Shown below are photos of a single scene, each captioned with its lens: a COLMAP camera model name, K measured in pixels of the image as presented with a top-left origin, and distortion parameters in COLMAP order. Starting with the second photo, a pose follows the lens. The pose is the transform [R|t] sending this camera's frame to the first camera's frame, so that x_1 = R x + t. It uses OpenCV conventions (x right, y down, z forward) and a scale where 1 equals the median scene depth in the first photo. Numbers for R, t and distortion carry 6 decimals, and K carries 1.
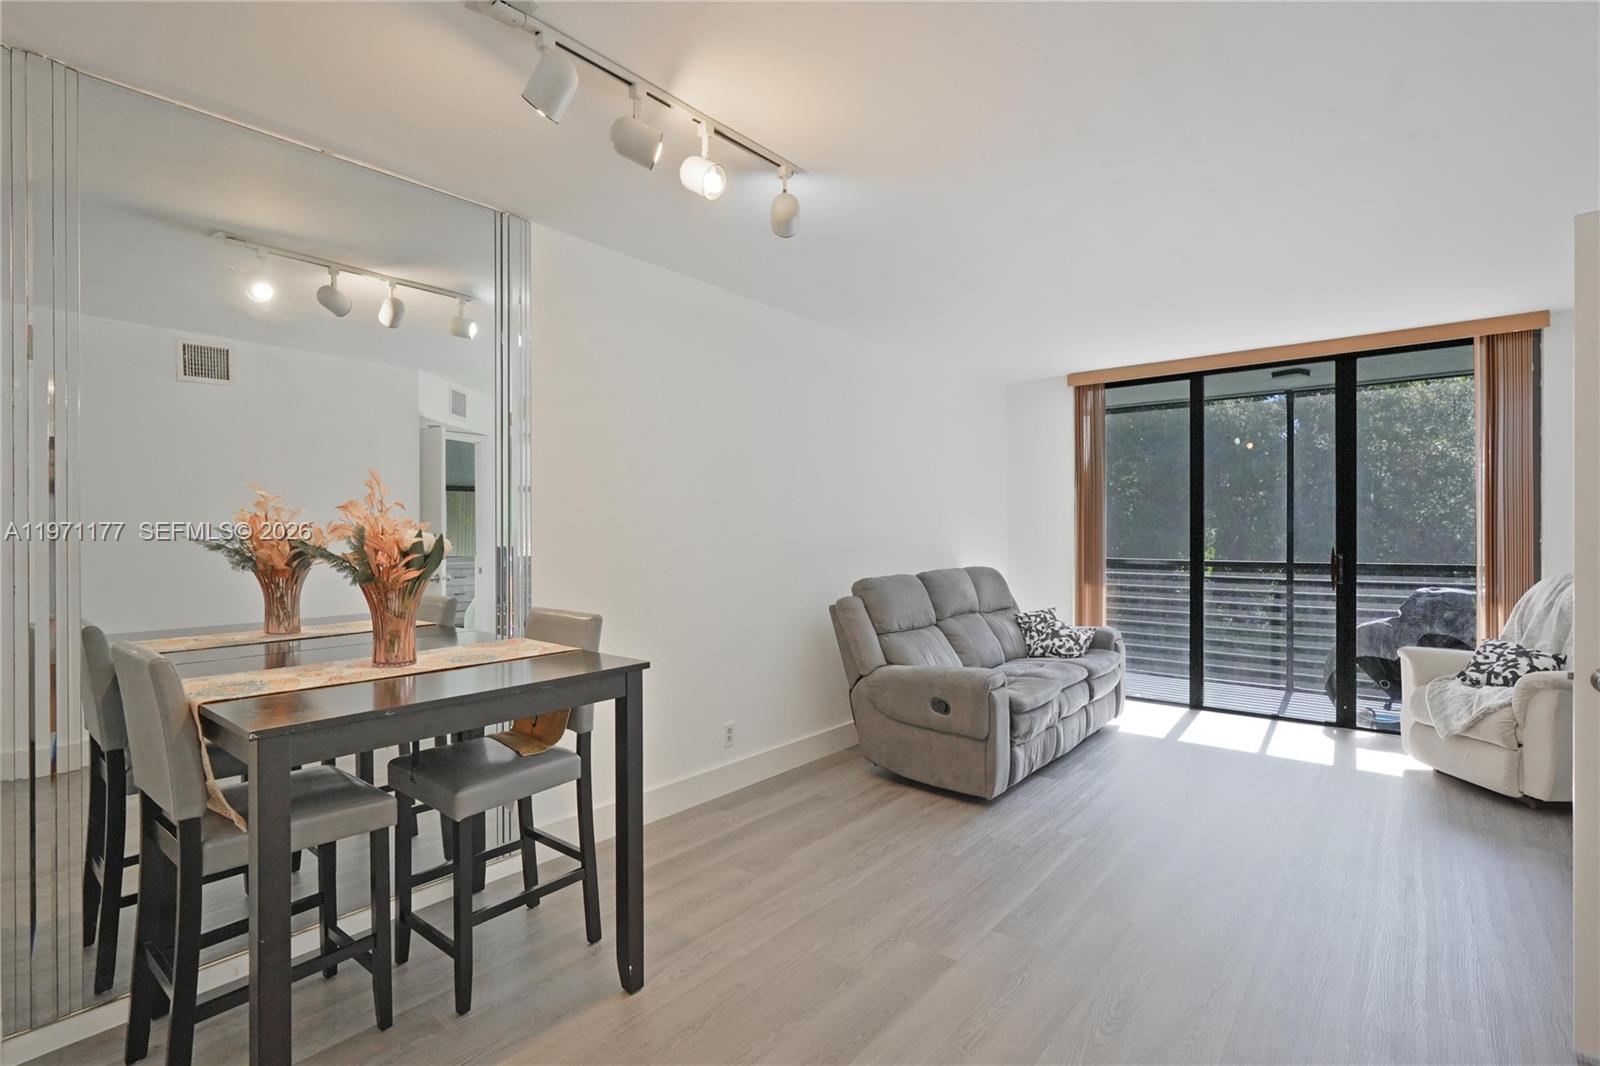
lens RADIAL K [[732.8, 0, 803.8], [0, 732.8, 525.5], [0, 0, 1]] dist [-0.009400, 0.001693]
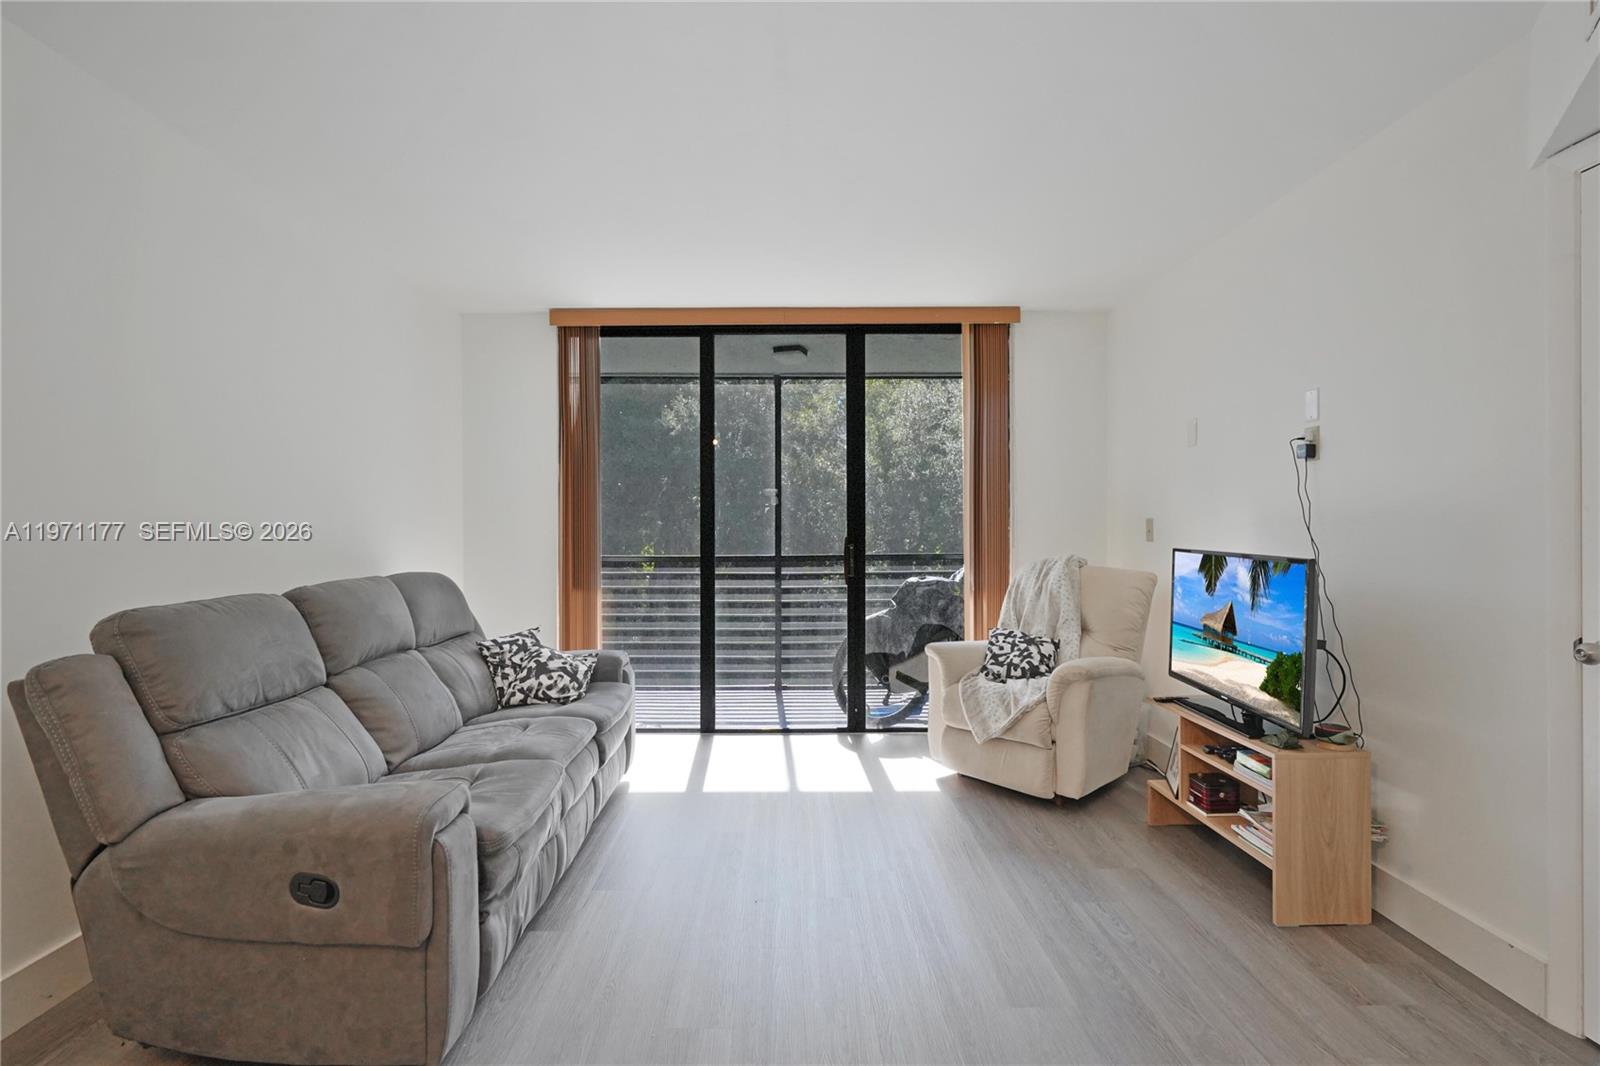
lens RADIAL K [[732.8, 0, 810.9], [0, 732.8, 537.1], [0, 0, 1]] dist [-0.009400, 0.001693]
pose [[0.751168, -0.006336, 0.660080, 0.099461], [-0.004357, 0.999885, 0.014556, 0.019284], [-0.660096, -0.013810, 0.751054, 0.383345]]
